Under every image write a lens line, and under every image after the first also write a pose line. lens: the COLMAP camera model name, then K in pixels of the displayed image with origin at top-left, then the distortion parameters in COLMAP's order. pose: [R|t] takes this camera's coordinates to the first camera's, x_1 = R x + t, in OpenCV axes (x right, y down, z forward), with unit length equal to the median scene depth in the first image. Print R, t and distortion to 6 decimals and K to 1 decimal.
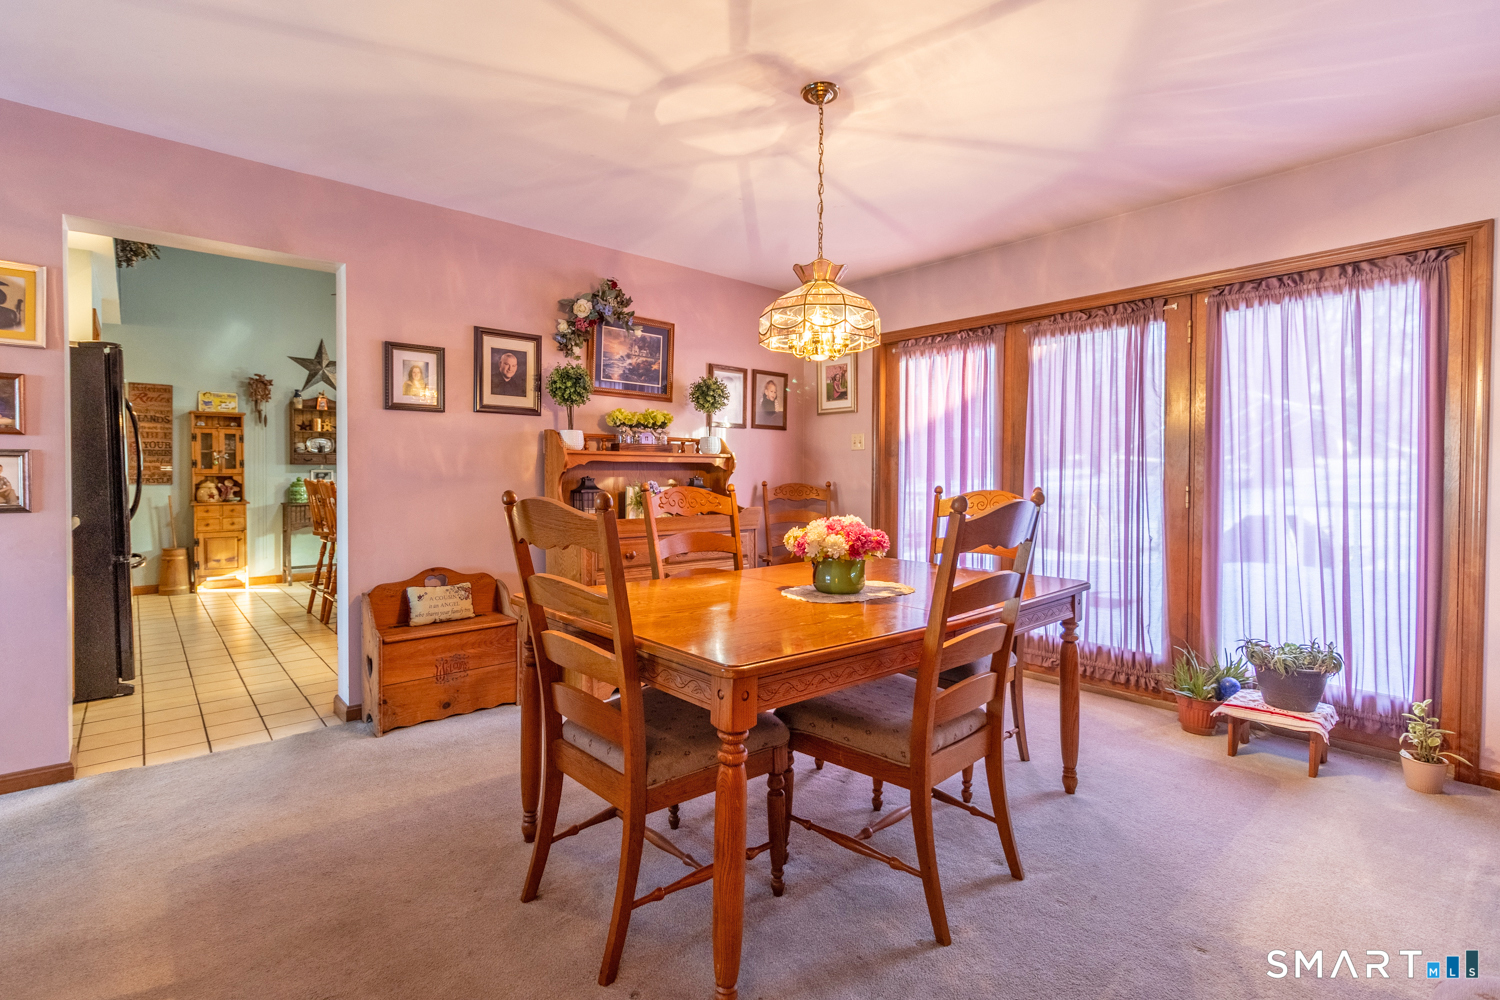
lens RADIAL K [[692.4, 0, 746.0], [0, 692.4, 482.1], [0, 0, 1]] dist [-0.002085, -0.000319]
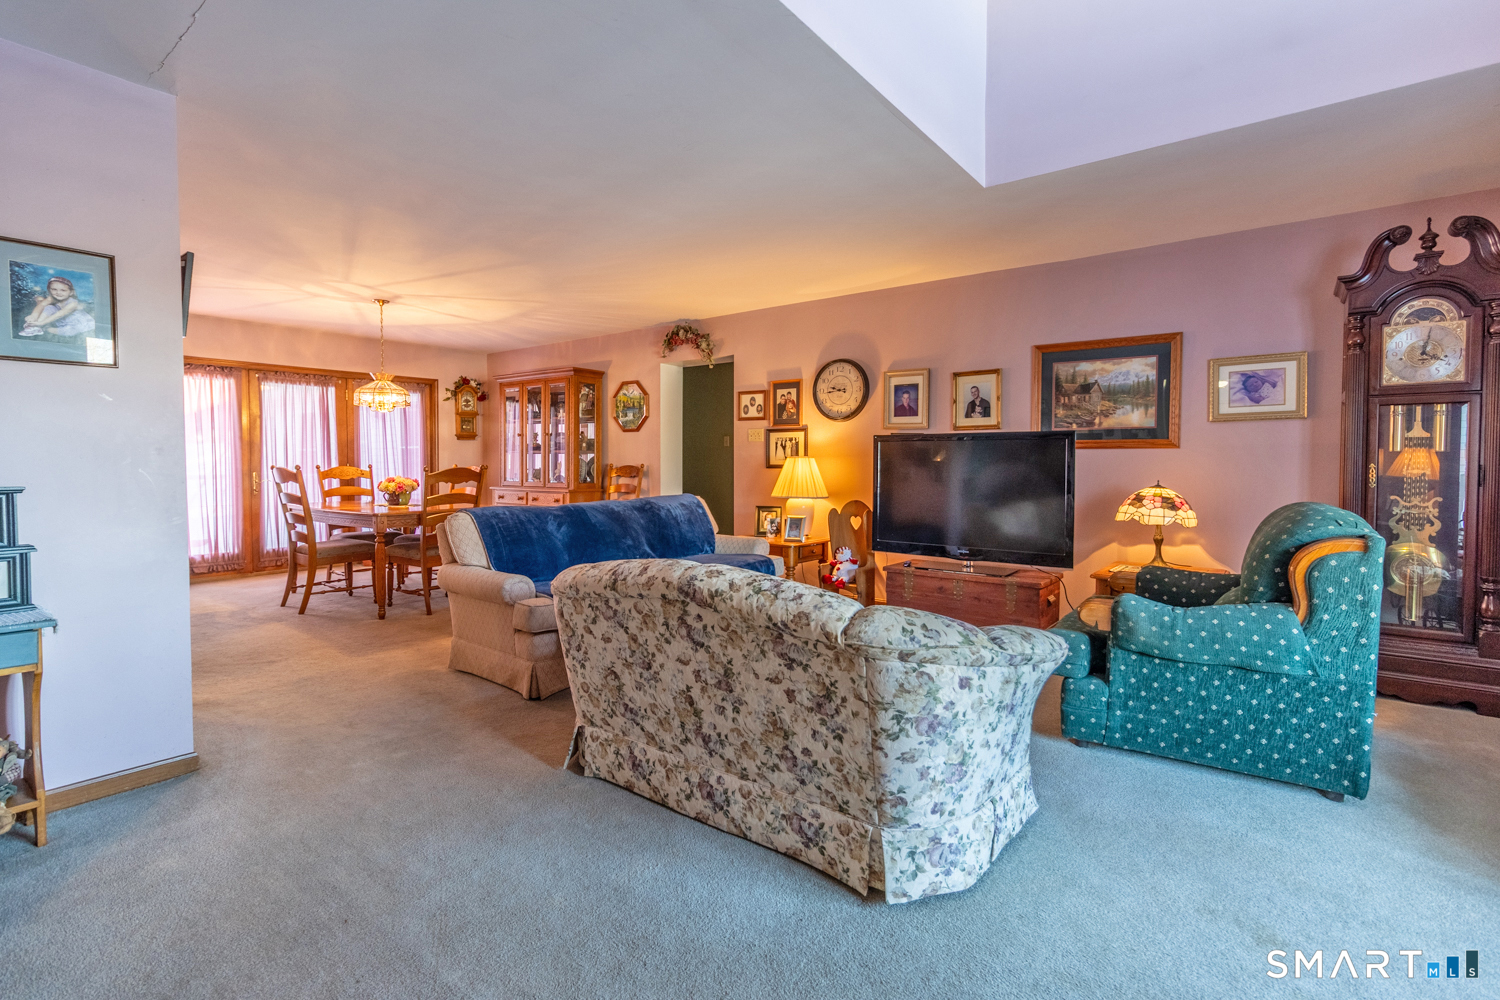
lens RADIAL K [[692.4, 0, 754.2], [0, 692.4, 488.7], [0, 0, 1]] dist [-0.002085, -0.000319]
pose [[-0.195020, -0.046002, 0.979720, -1.690739], [0.007446, 0.998801, 0.048380, -0.010971], [-0.980771, 0.016730, -0.194444, 0.134896]]
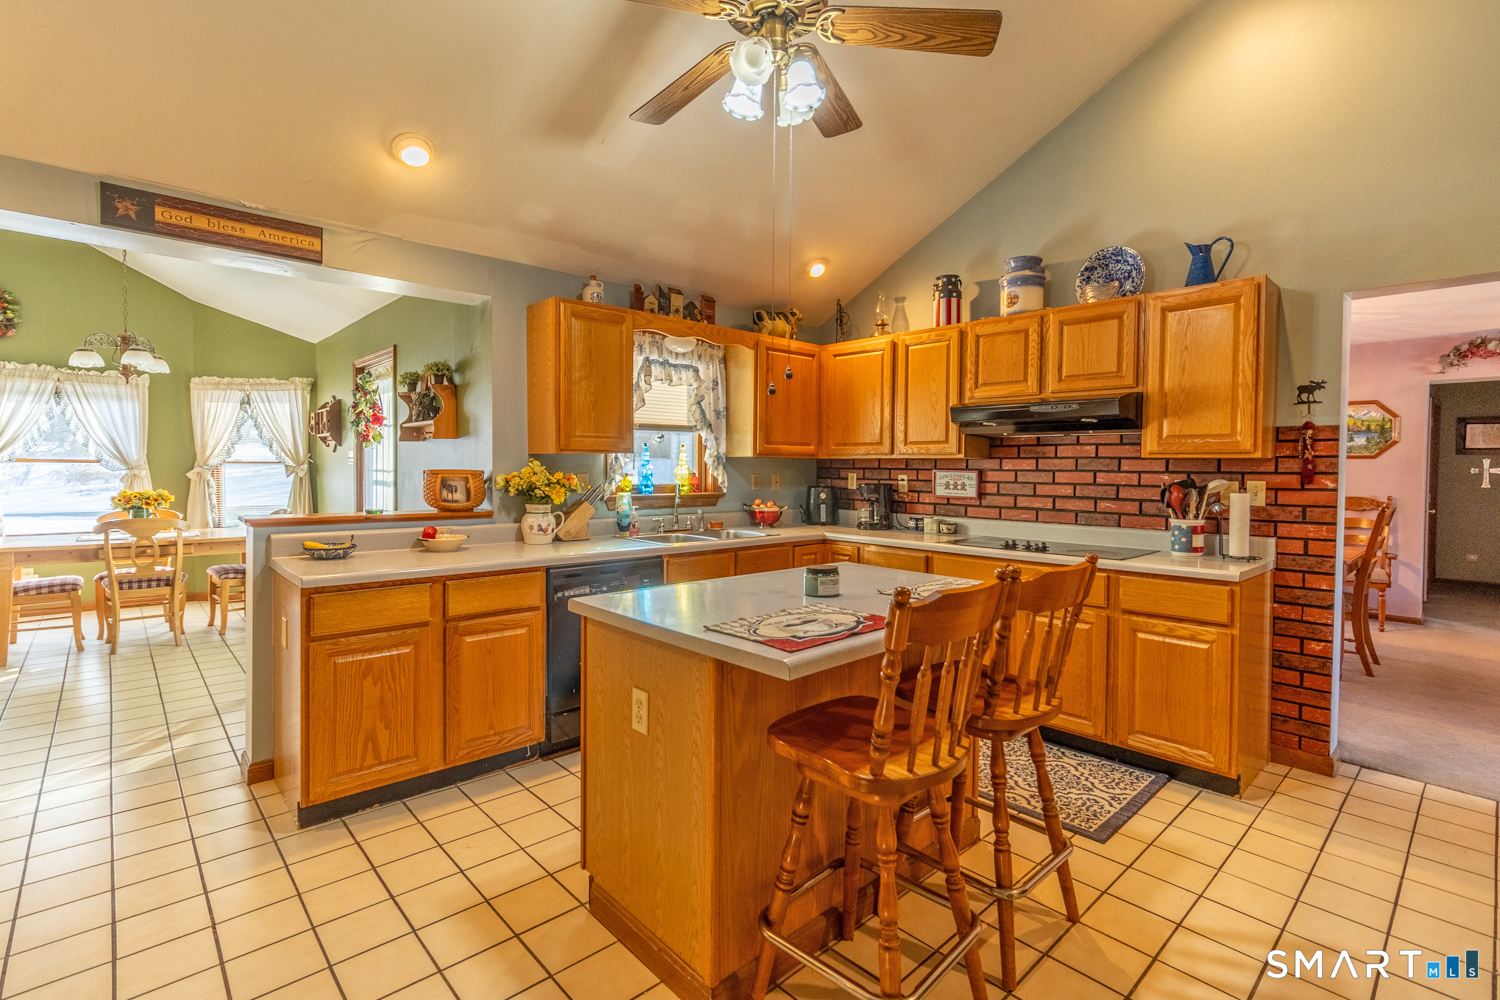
lens RADIAL K [[692.4, 0, 743.8], [0, 692.4, 486.7], [0, 0, 1]] dist [-0.002085, -0.000319]
pose [[-0.015218, -0.033136, 0.999335, -1.385302], [0.001367, 0.999449, 0.033161, -0.070922], [-0.999883, 0.001870, -0.015164, 1.672637]]
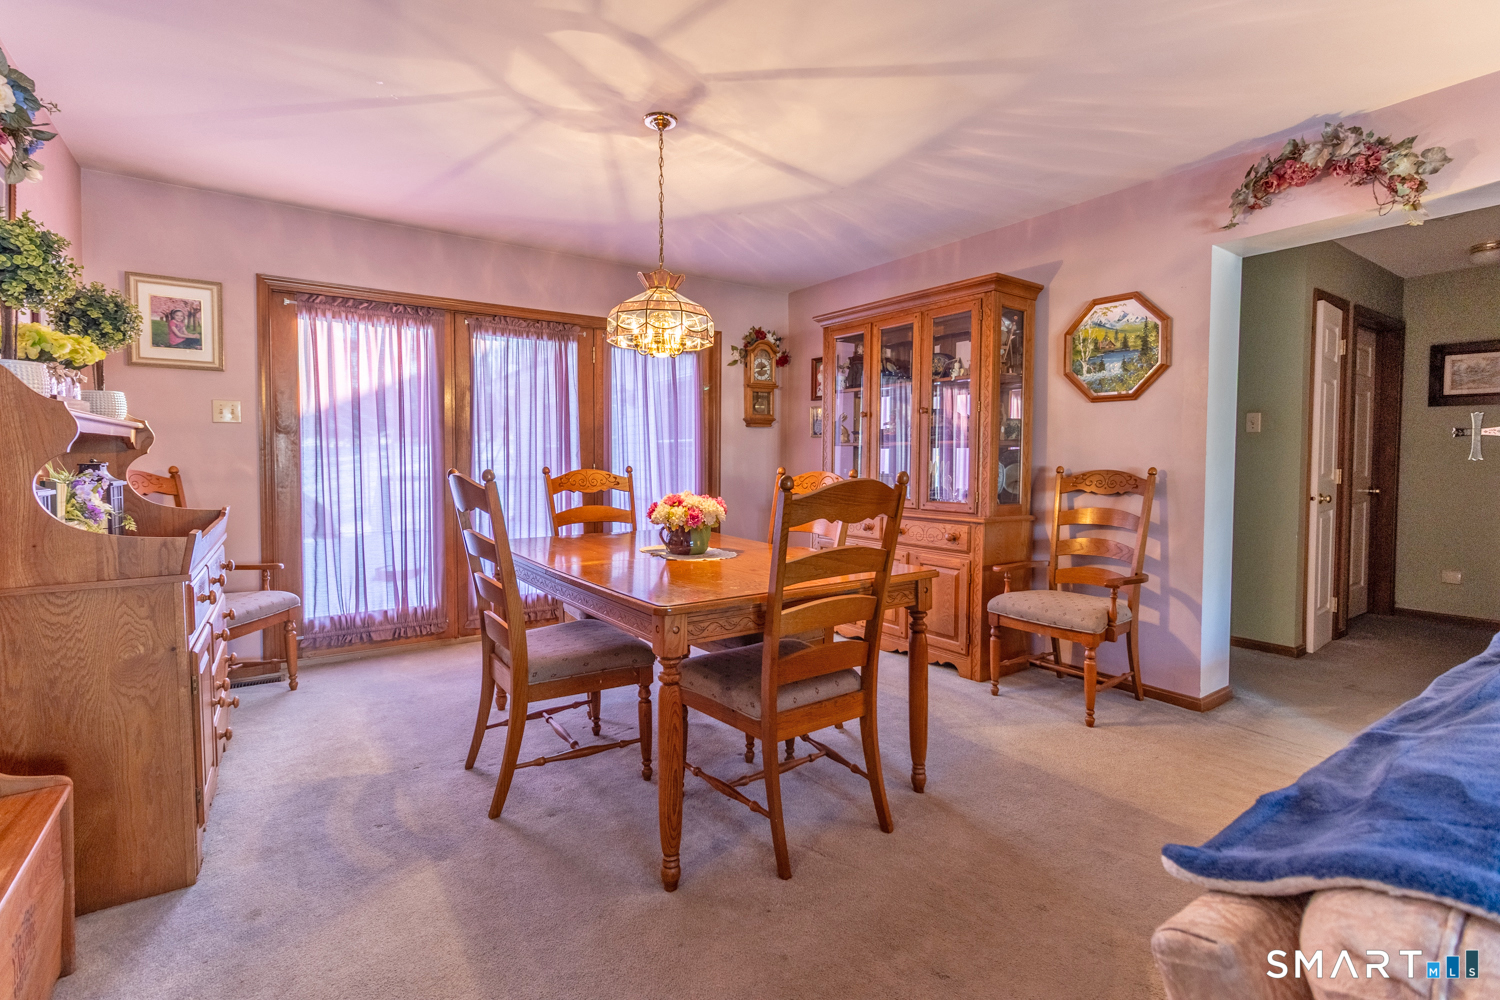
lens RADIAL K [[692.4, 0, 746.6], [0, 692.4, 489.1], [0, 0, 1]] dist [-0.002085, -0.000319]
pose [[0.115947, -0.048256, 0.992083, -0.686139], [0.007750, 0.998833, 0.047679, -0.008278], [-0.993225, 0.002160, 0.116185, 0.485898]]
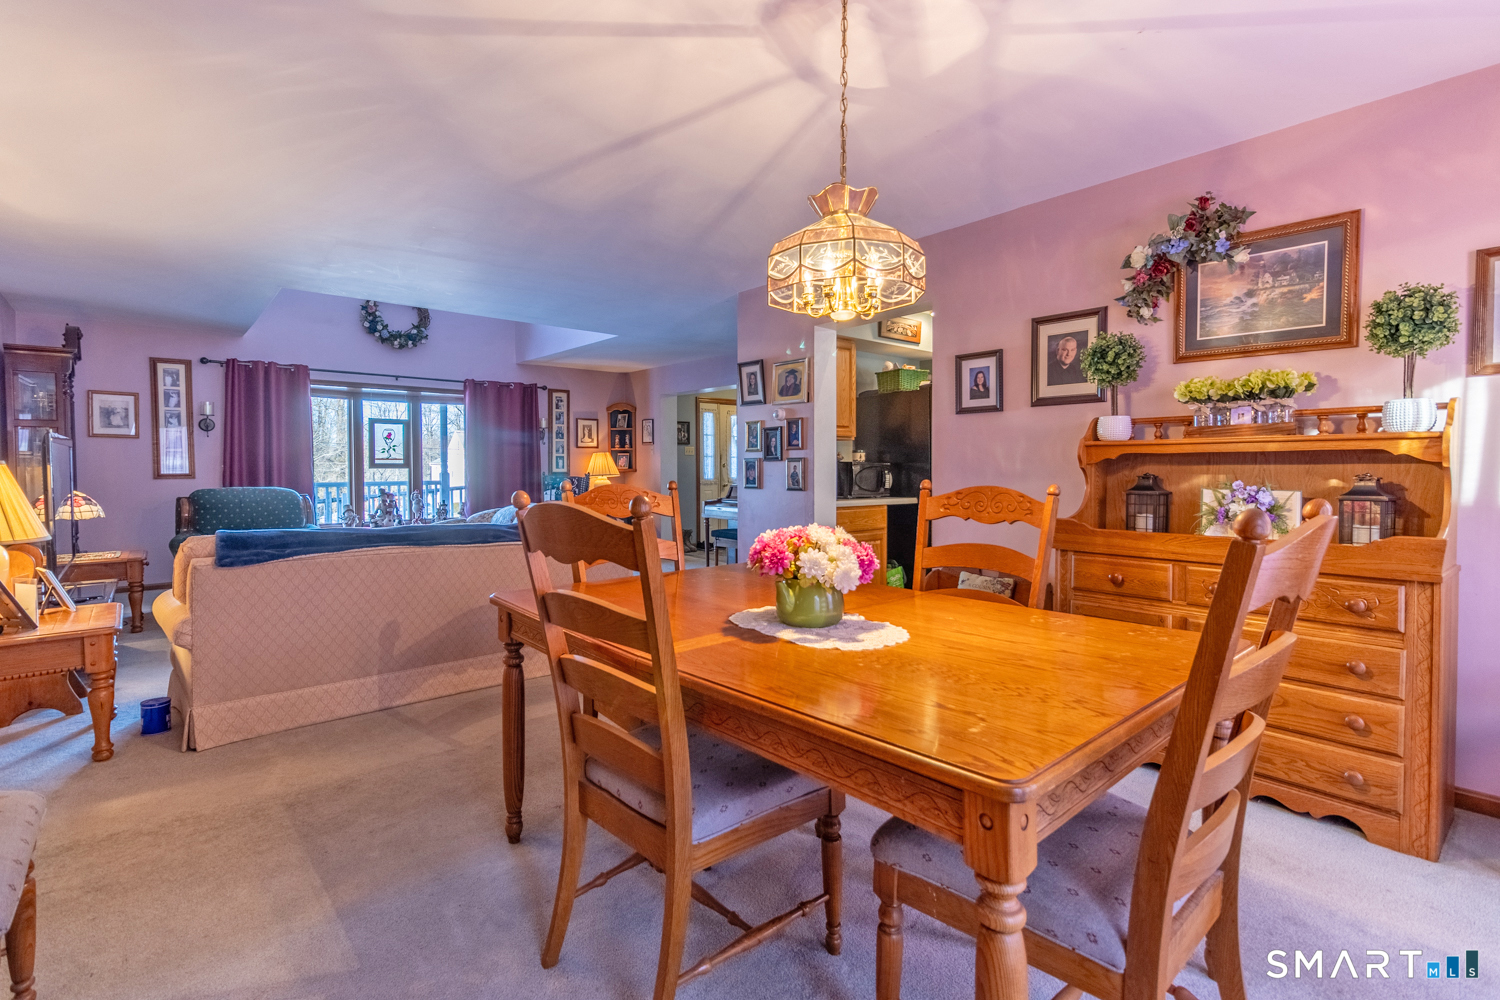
lens RADIAL K [[692.4, 0, 750.9], [0, 692.4, 493.3], [0, 0, 1]] dist [-0.002085, -0.000319]
pose [[-0.002290, 0.033473, -0.999437, 0.586948], [-0.011613, 0.999371, 0.033498, -0.006980], [0.999930, 0.011683, -0.001900, 0.603134]]
